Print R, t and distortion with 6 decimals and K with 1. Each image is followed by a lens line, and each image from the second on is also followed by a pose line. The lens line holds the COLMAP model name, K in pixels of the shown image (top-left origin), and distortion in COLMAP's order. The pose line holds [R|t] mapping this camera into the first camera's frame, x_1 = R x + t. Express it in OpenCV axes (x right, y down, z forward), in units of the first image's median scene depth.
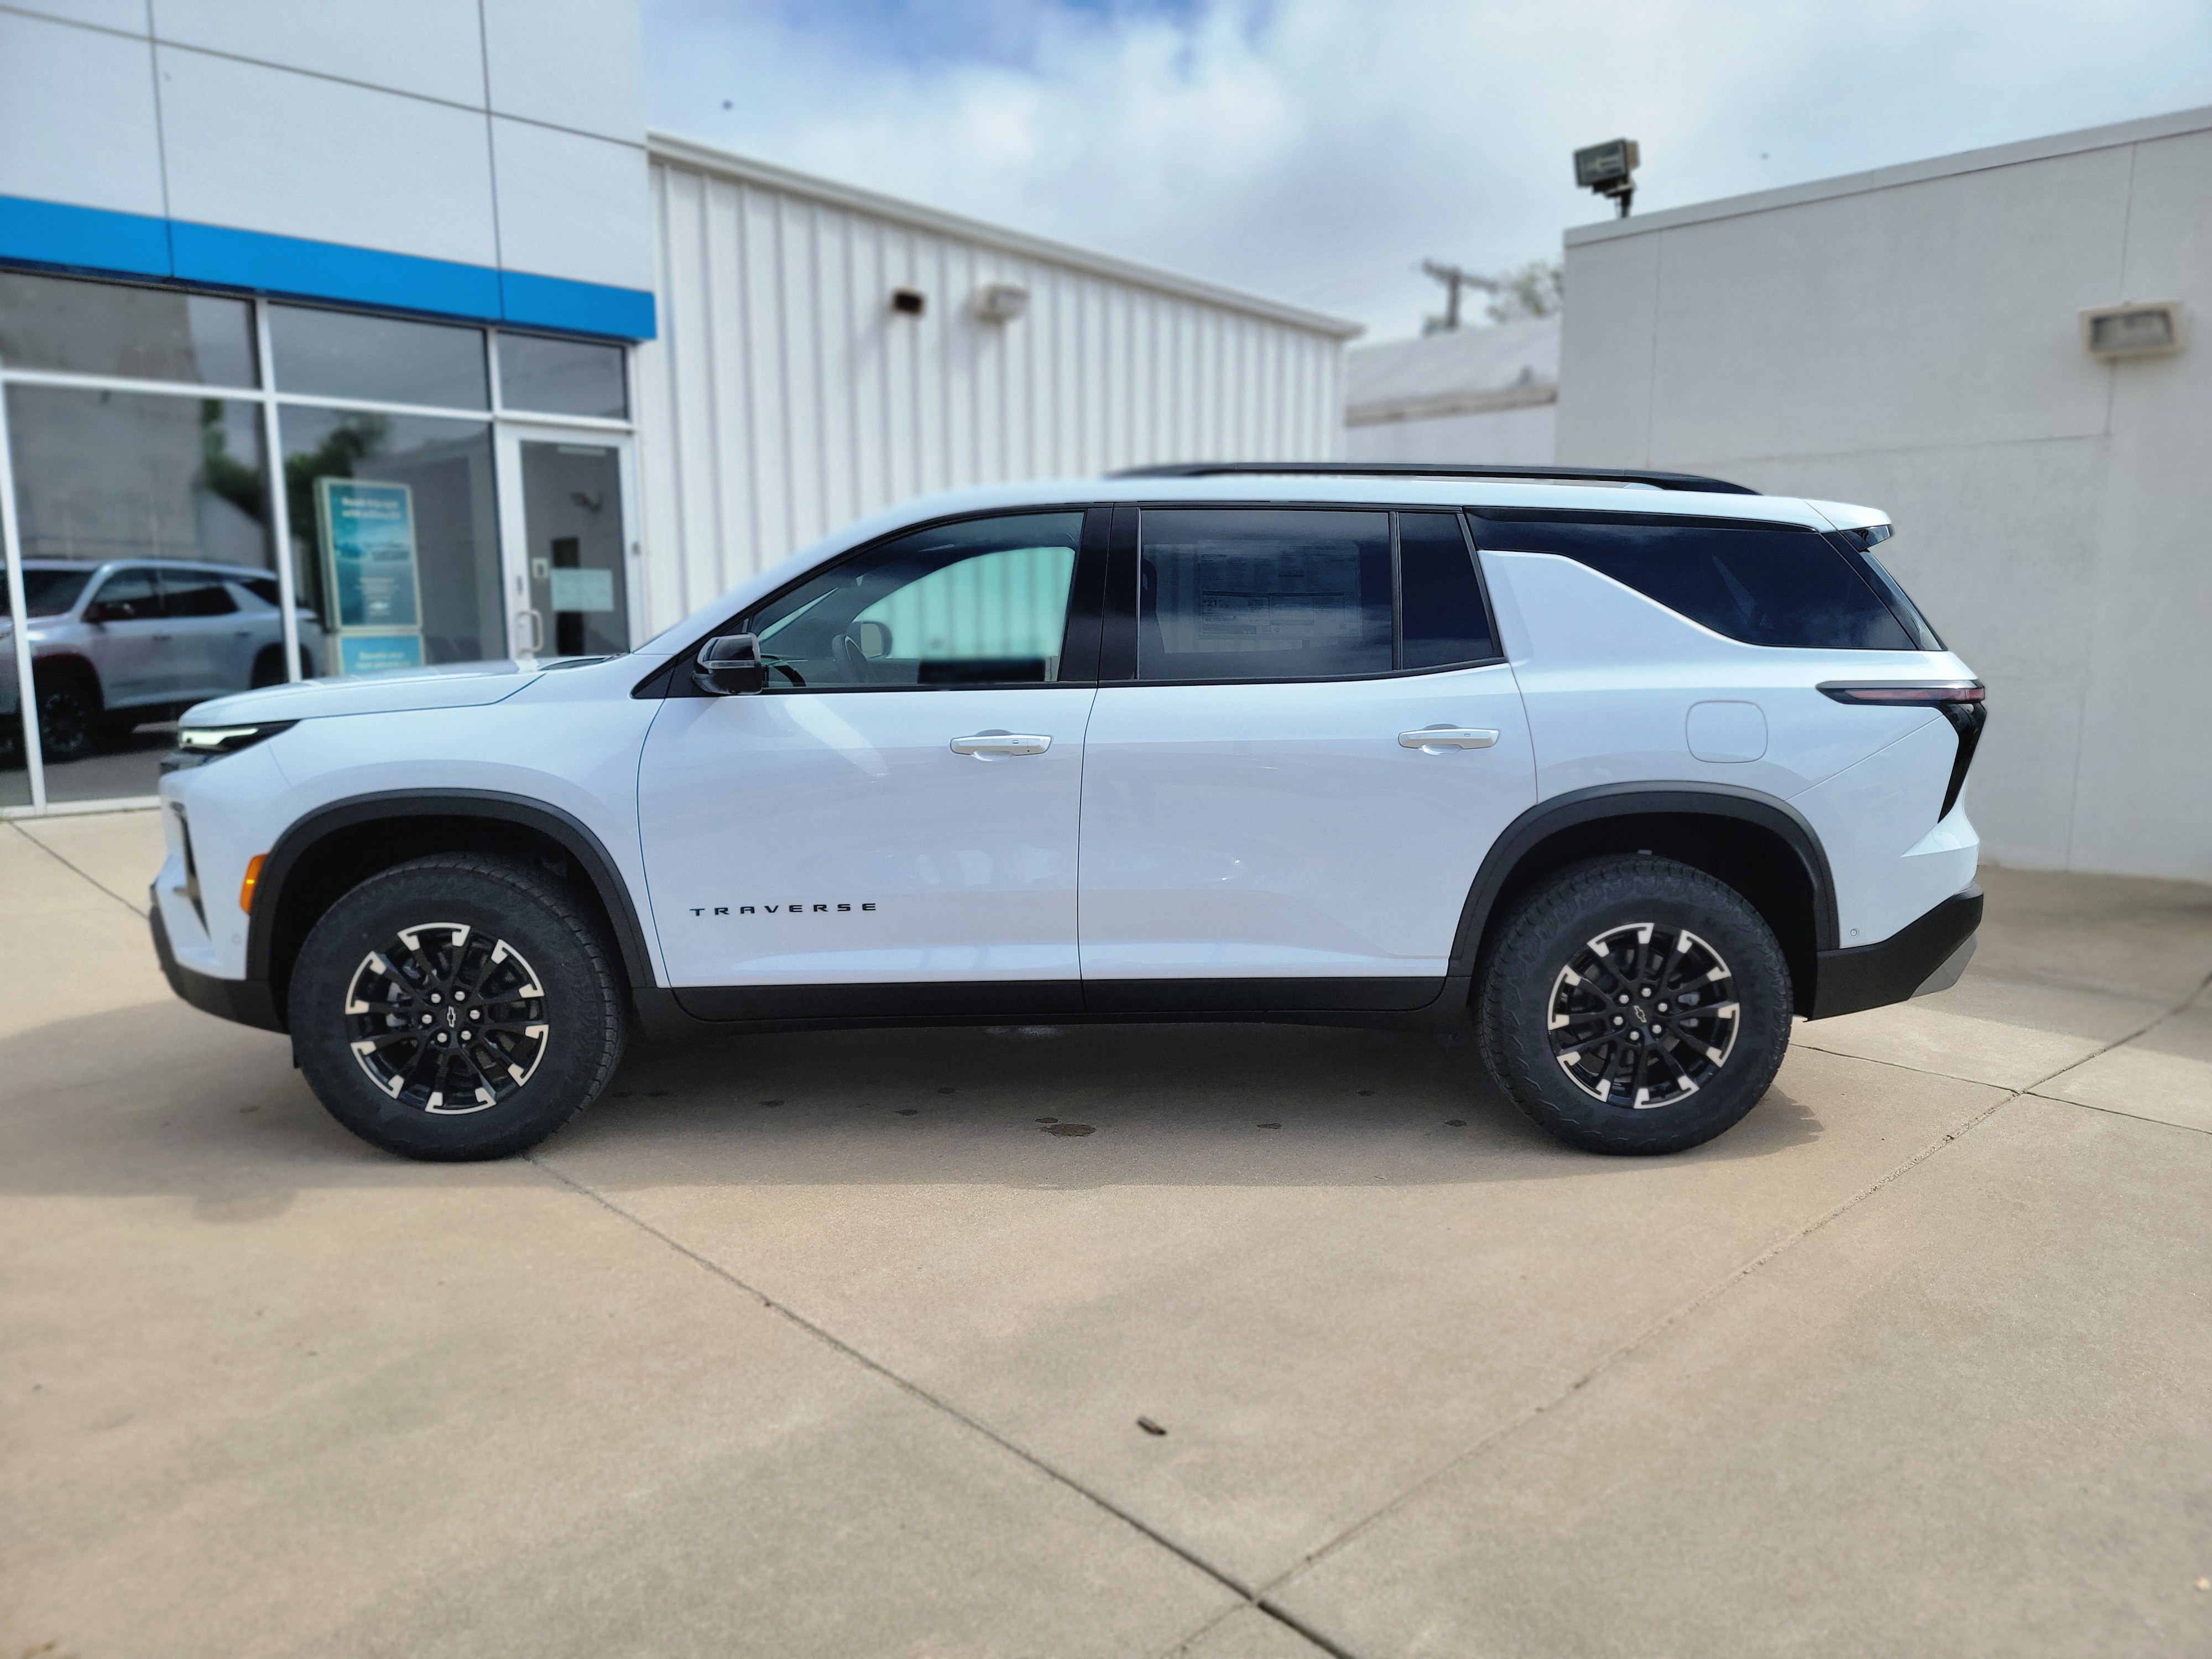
lens RADIAL K [[1529.9, 0, 1123.6], [0, 1529.9, 824.6], [0, 0, 1]] dist [0.075292, -0.077588]
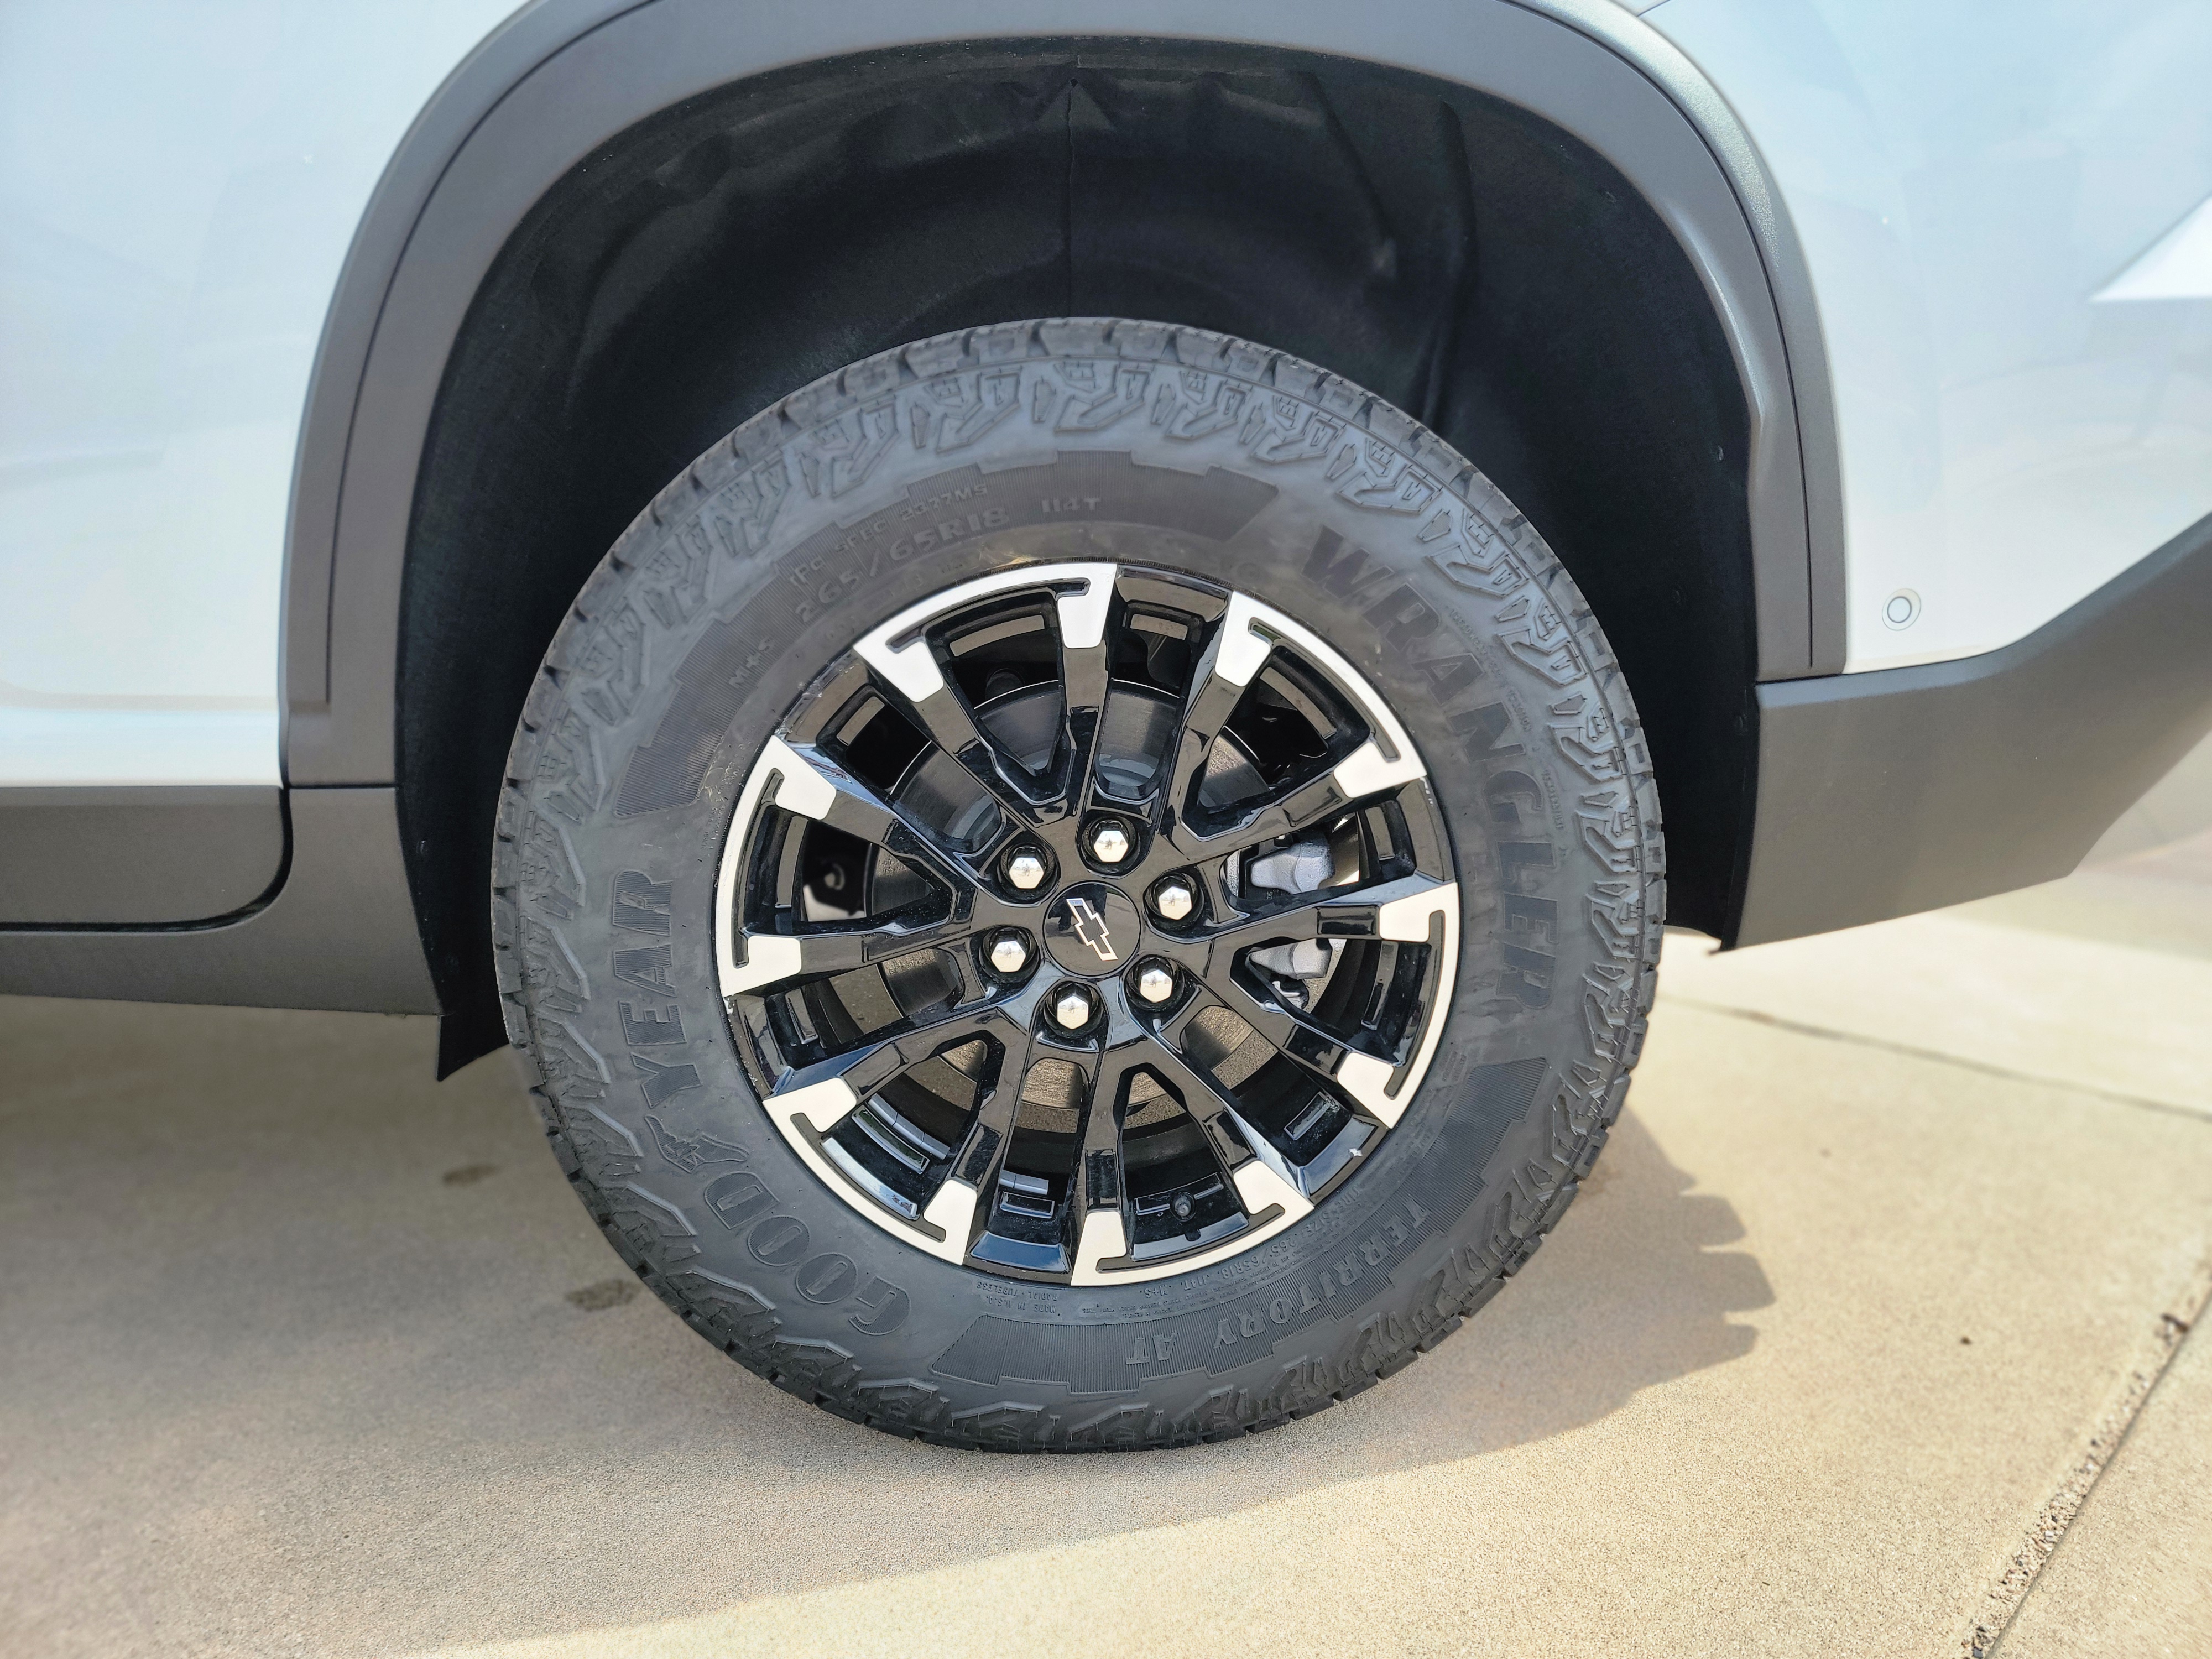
lens RADIAL K [[1529.9, 0, 1123.6], [0, 1529.9, 824.6], [0, 0, 1]] dist [0.075292, -0.077588]
pose [[0.999626, -0.004391, 0.026978, 0.335112], [0.003335, 0.999231, 0.039079, 0.095430], [-0.027129, -0.038975, 0.998872, 0.745215]]
